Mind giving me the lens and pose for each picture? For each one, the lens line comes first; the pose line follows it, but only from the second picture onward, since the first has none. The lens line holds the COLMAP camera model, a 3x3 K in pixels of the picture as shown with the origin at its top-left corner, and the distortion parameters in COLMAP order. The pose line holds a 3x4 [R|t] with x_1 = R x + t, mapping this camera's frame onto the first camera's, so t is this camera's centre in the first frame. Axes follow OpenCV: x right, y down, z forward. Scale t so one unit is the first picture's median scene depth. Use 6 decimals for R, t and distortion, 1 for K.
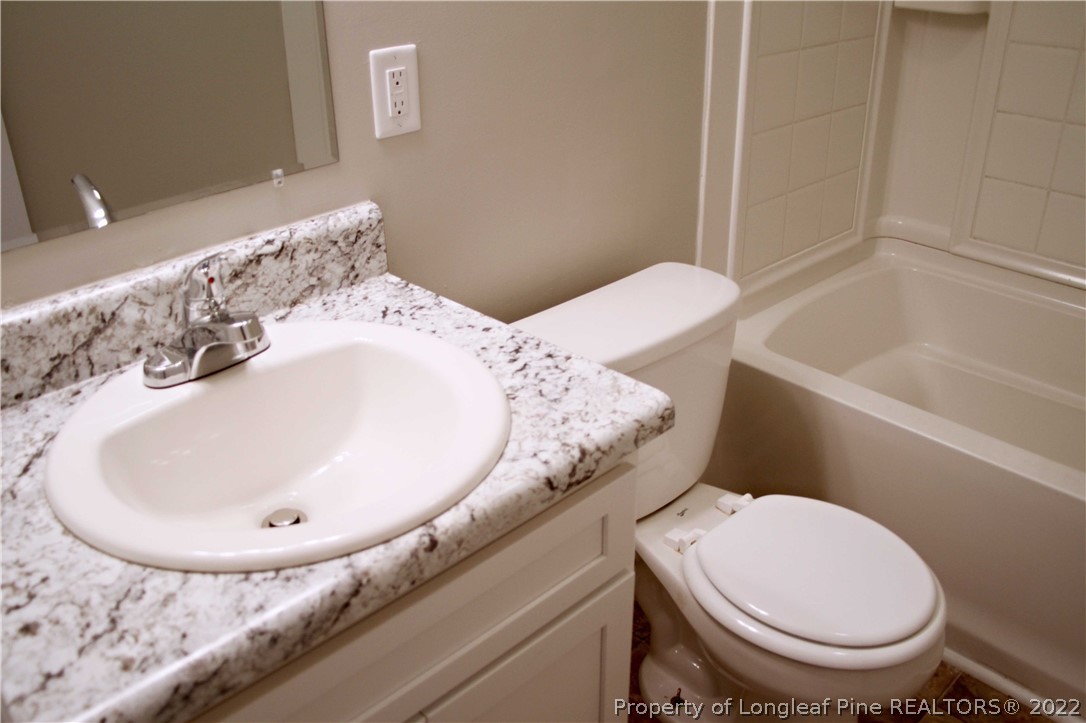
lens RADIAL K [[946.3, 0, 537.2], [0, 946.3, 361.5], [0, 0, 1]] dist [-0.146123, 0.107107]
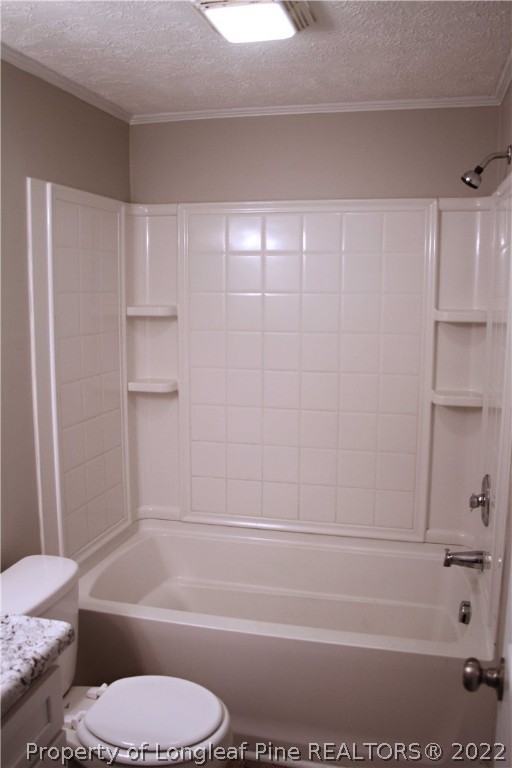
lens RADIAL K [[669.2, 0, 254.2], [0, 669.2, 384.0], [0, 0, 1]] dist [-0.146123, 0.107107]
pose [[0.844770, -0.051182, 0.532676, -0.214398], [0.228245, 0.934792, -0.272155, 0.027324], [-0.484012, 0.351490, 0.801366, -0.380864]]
